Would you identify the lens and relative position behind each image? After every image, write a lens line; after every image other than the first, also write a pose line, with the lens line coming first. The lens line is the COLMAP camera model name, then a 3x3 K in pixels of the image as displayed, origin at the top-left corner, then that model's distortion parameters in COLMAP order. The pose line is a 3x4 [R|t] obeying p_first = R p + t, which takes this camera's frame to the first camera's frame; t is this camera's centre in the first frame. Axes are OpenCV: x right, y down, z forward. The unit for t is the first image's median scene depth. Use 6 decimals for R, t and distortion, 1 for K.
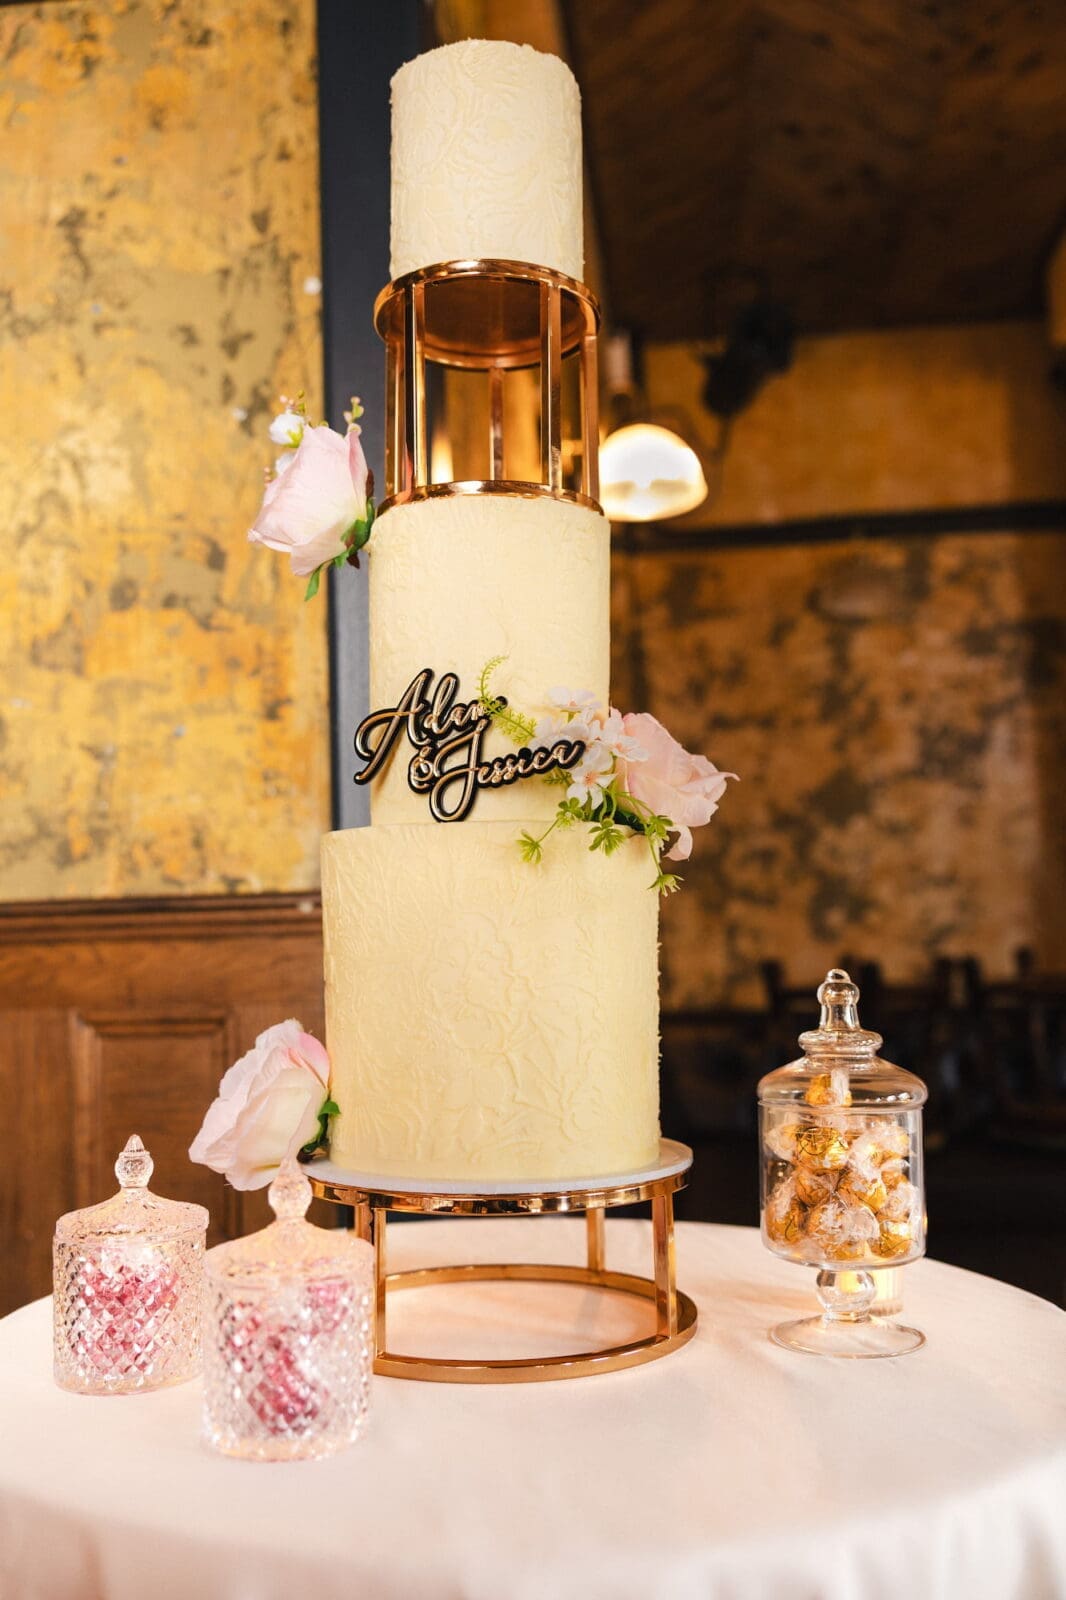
lens RADIAL K [[1414.2, 0, 533.0], [0, 1414.2, 800.0], [0, 0, 1]] dist [-0.002824, 0.003282]
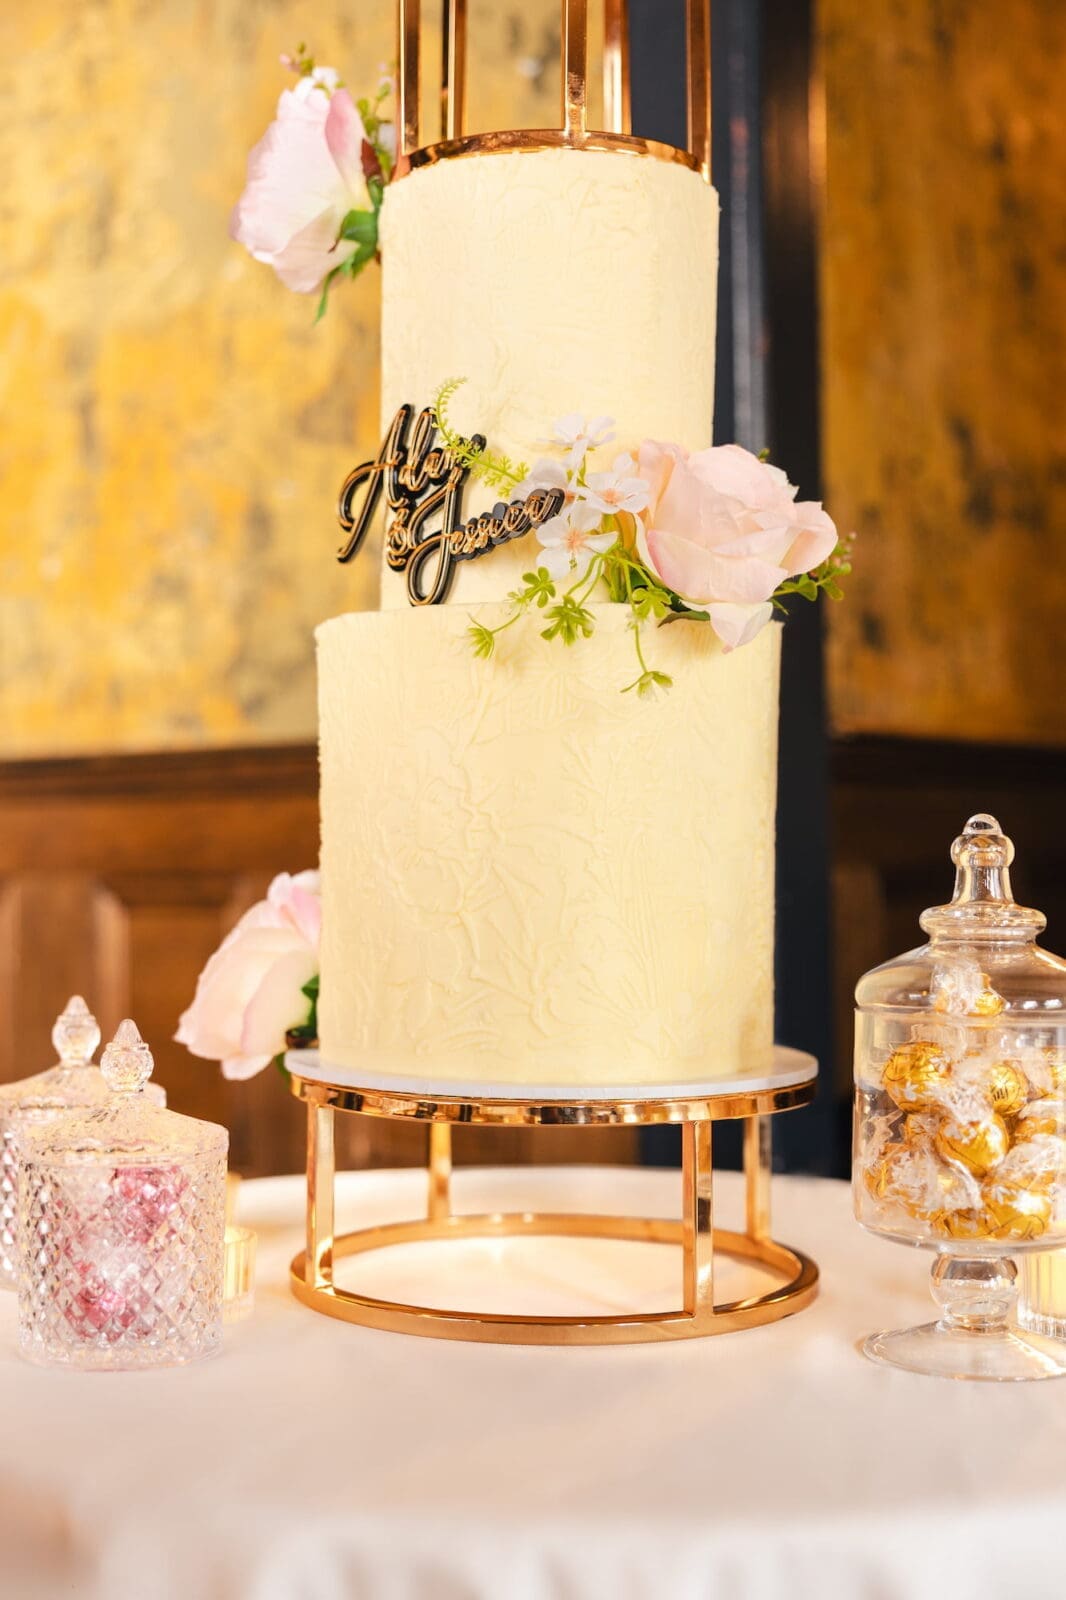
lens RADIAL K [[2056.2, 0, 530.6], [0, 2056.2, 758.7], [0, 0, 1]] dist [0.076804, 0.023000]
pose [[0.899894, 0.001384, -0.436106, 0.265668], [0.026370, 0.997993, 0.057581, 0.019295], [0.435310, -0.063317, 0.898051, 0.022440]]
